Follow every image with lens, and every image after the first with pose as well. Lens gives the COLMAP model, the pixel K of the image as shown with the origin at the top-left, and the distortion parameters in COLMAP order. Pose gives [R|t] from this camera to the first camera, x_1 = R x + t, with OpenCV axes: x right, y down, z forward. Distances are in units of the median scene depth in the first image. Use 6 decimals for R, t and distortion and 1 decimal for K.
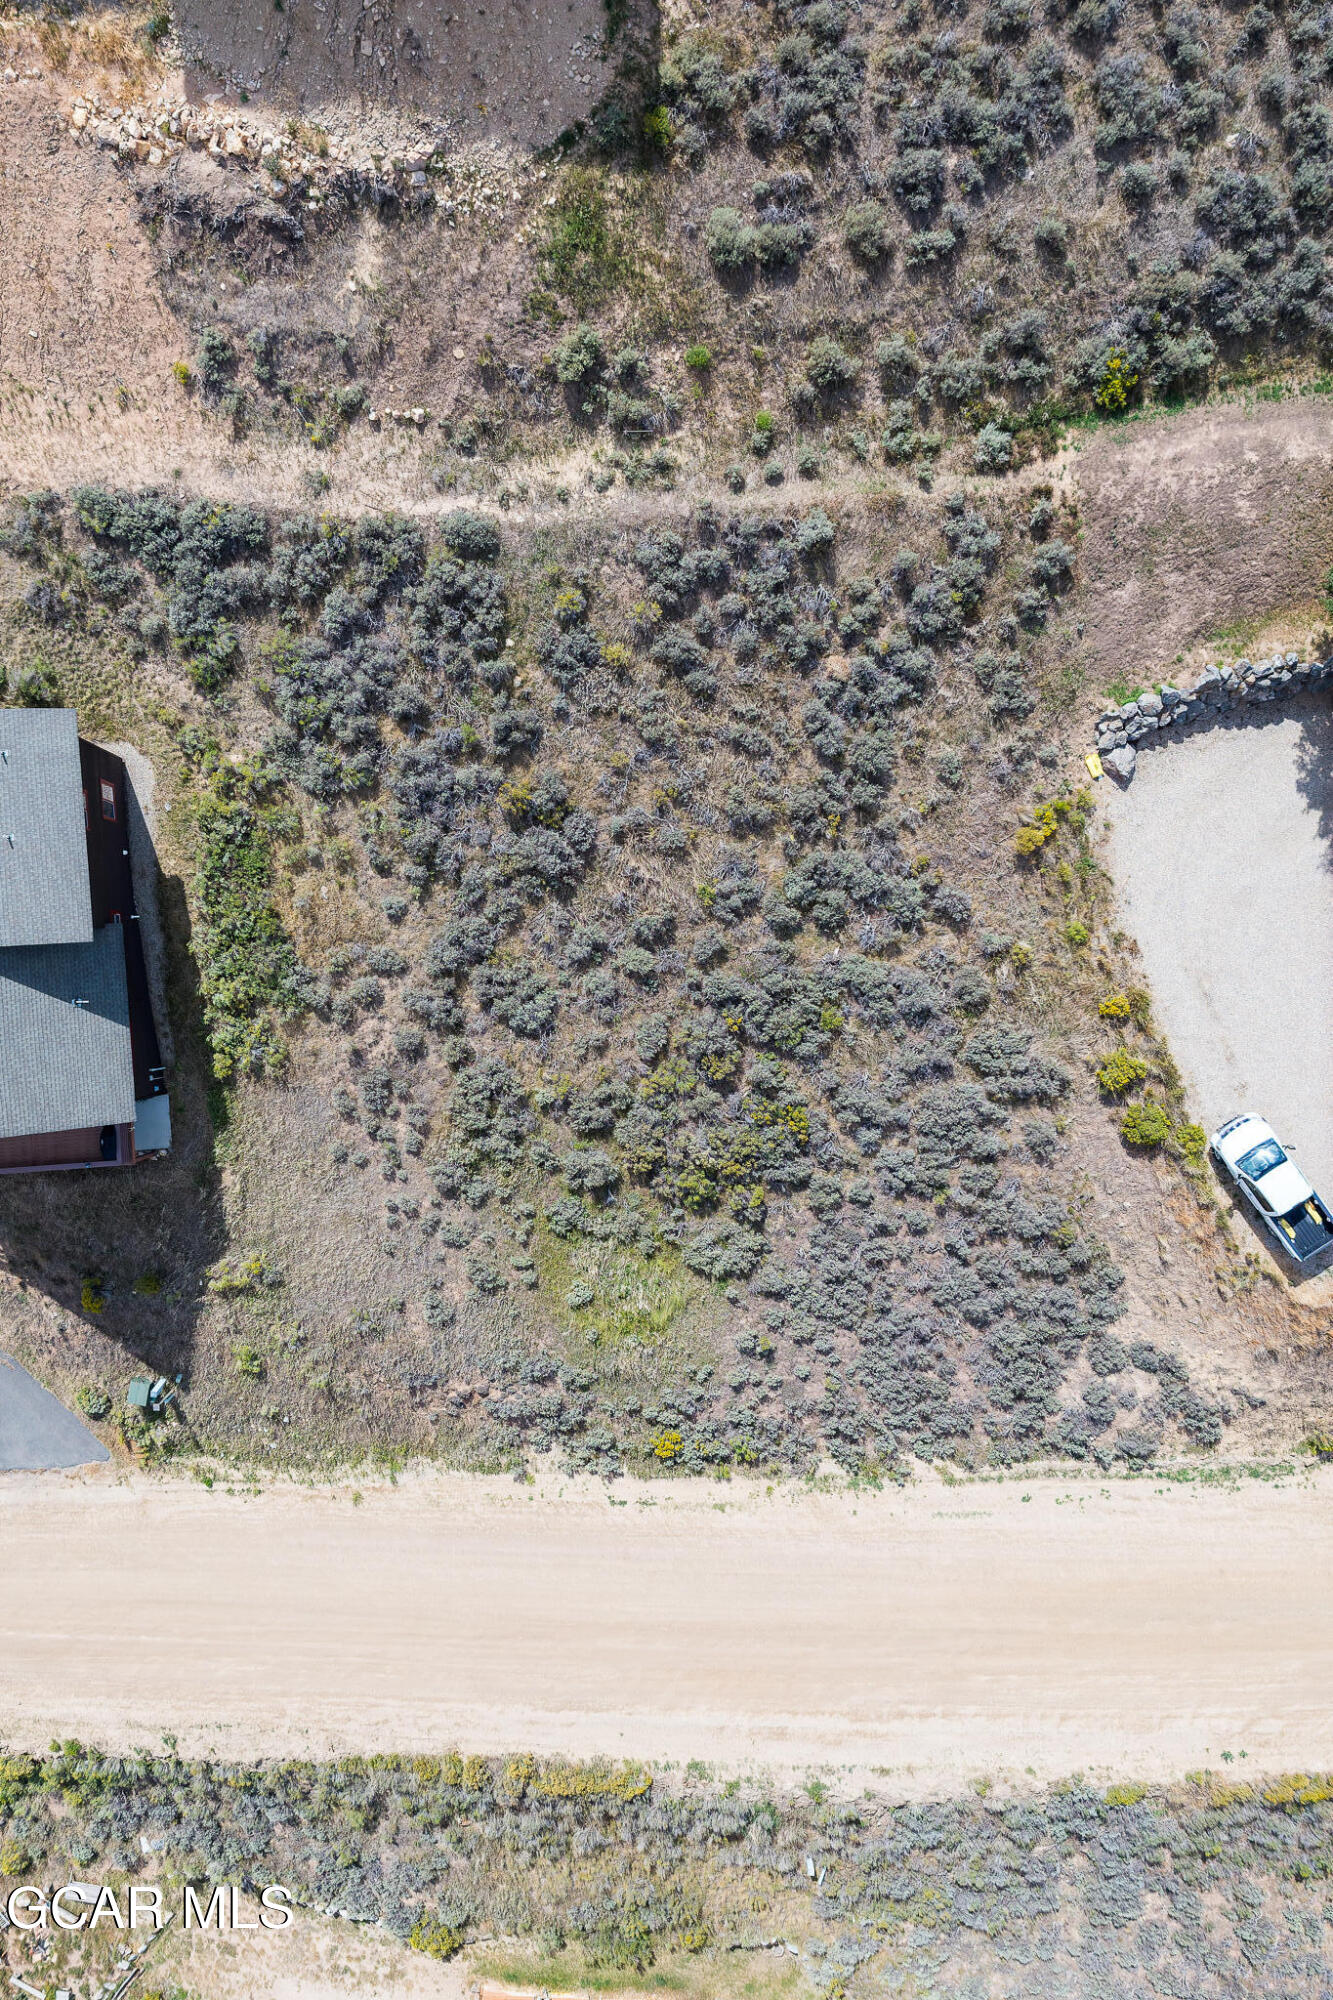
lens RADIAL K [[1366.7, 0, 579.6], [0, 1366.7, 995.9], [0, 0, 1]] dist [0.000779, 0.000176]
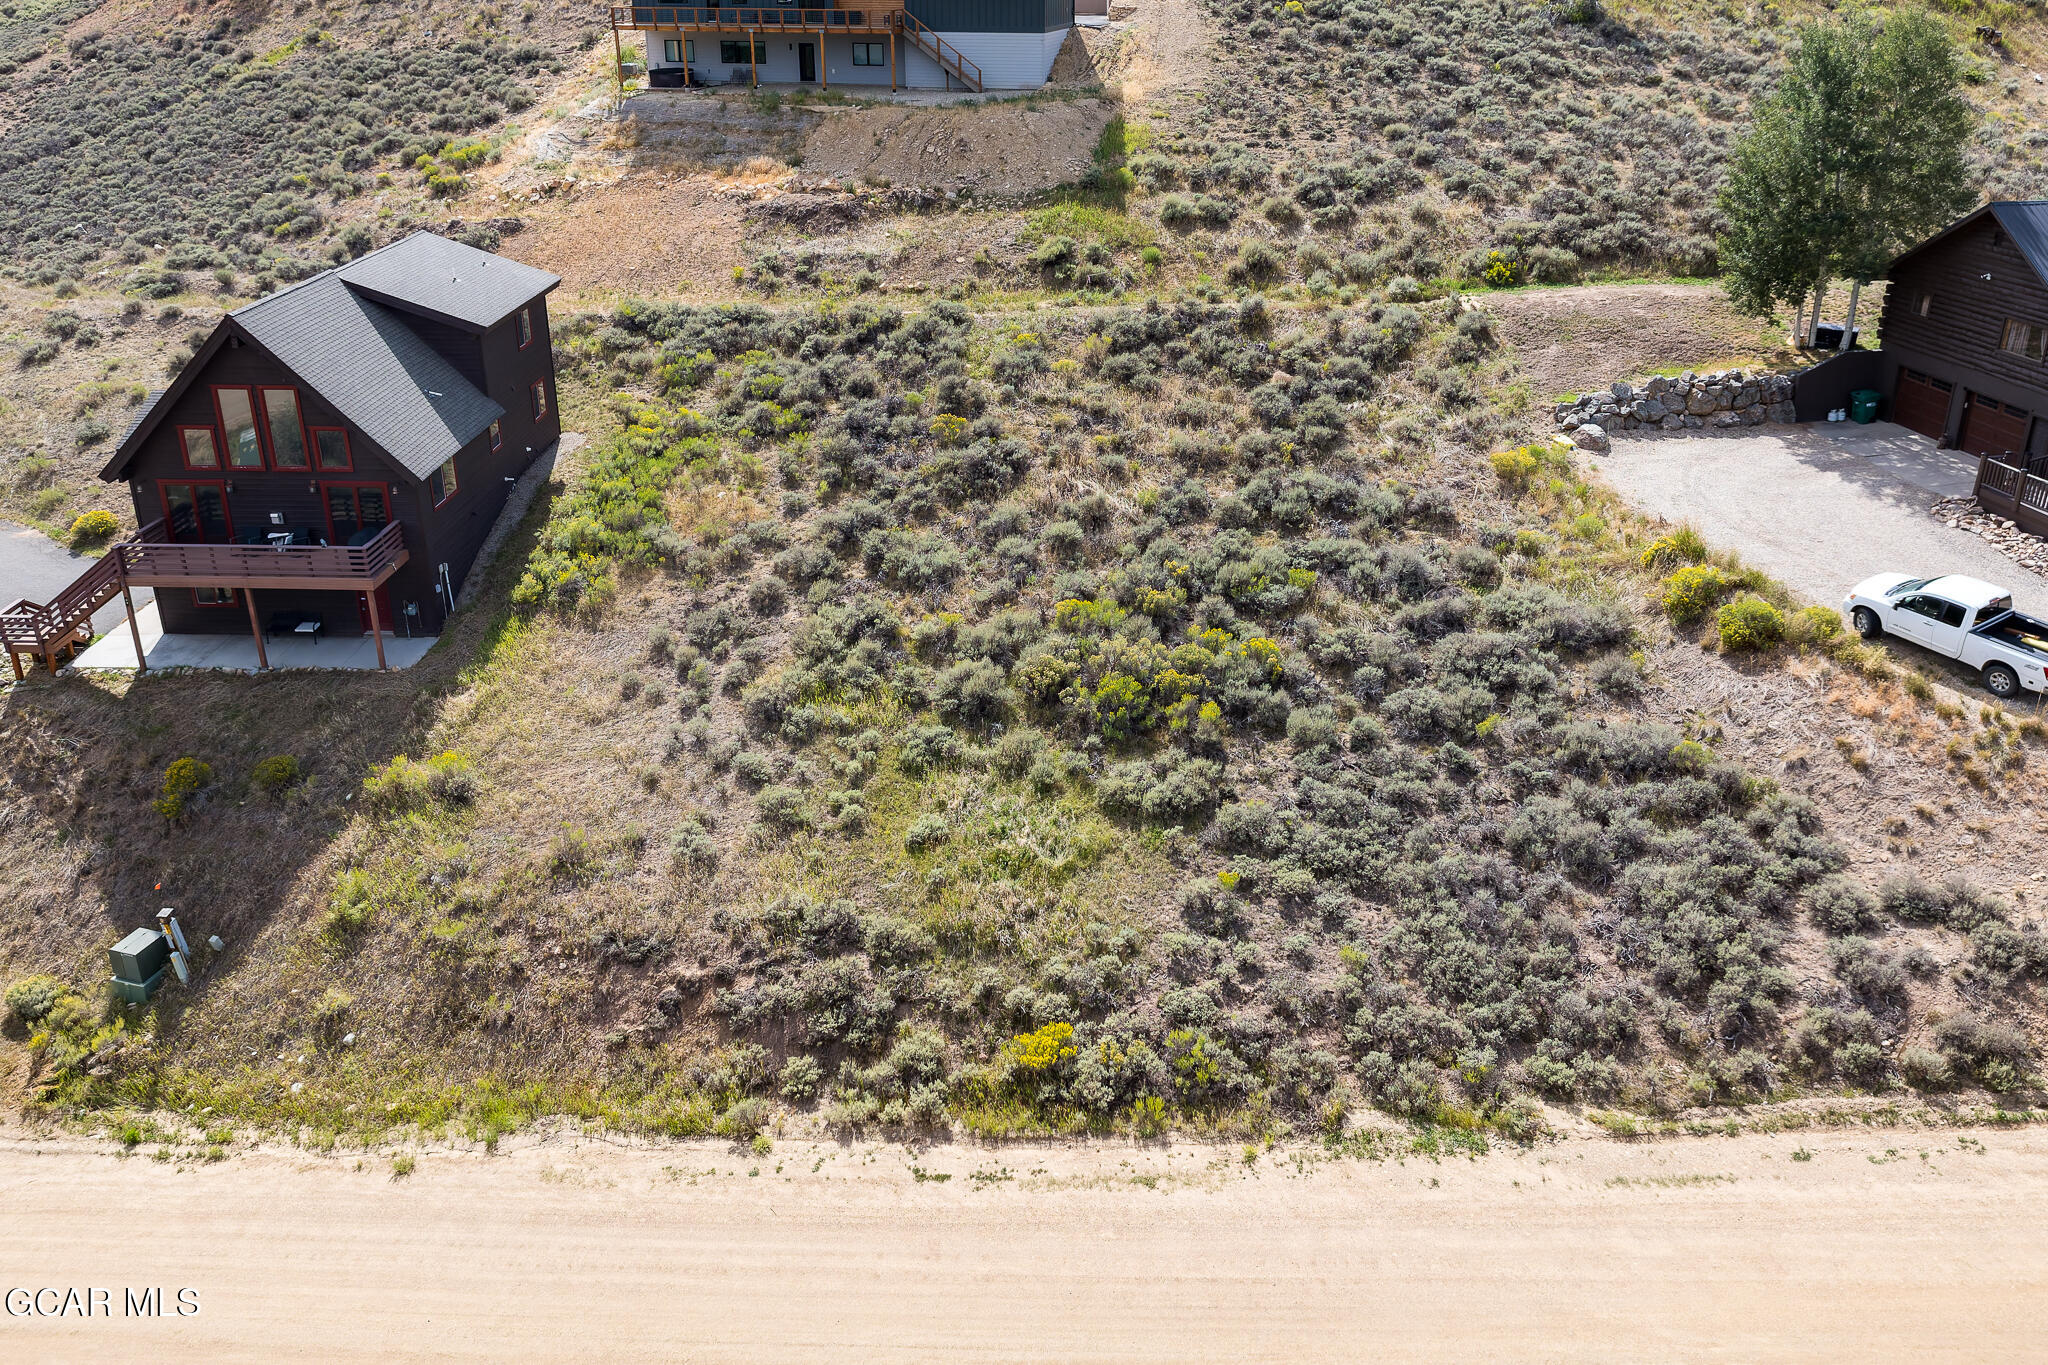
lens RADIAL K [[1509.7, 0, 1024.0], [0, 1509.7, 682.5], [0, 0, 1]] dist [0.001922, -0.005428]
pose [[0.994282, 0.061874, -0.087036, 0.103448], [-0.105286, 0.431763, -0.895821, 0.831291], [-0.017849, 0.899862, 0.435809, 0.669735]]
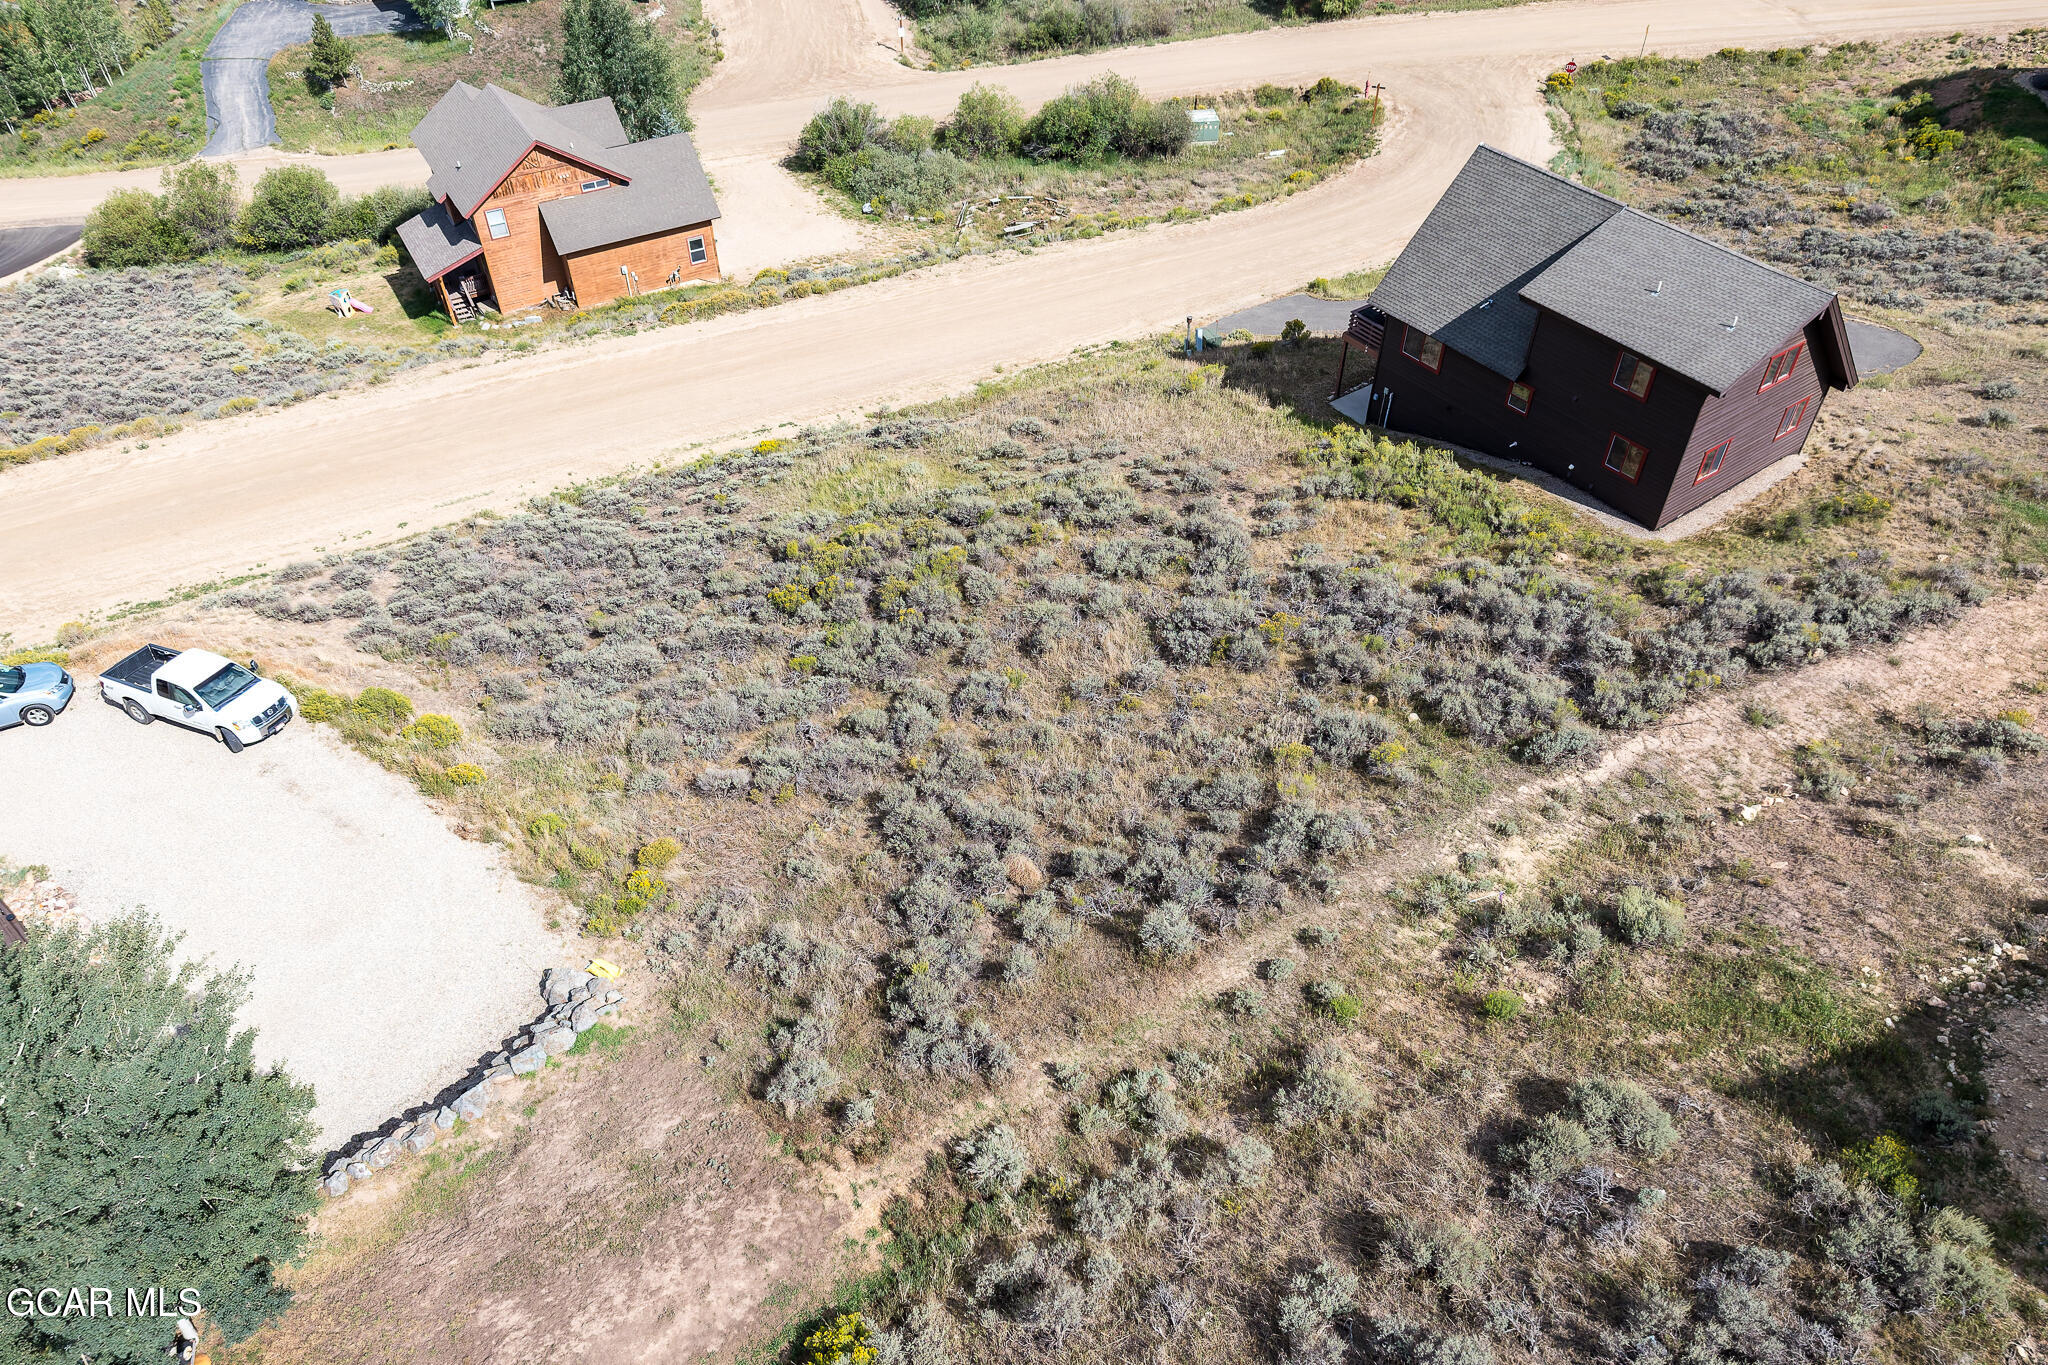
lens RADIAL K [[1397.9, 0, 1028.0], [0, 1397.9, 752.1], [0, 0, 1]] dist [-0.001253, 0.000395]
pose [[-0.852395, 0.384082, -0.354828, 0.382892], [-0.522690, -0.606743, 0.598881, -0.581248], [0.014730, 0.695948, 0.717941, 0.434333]]
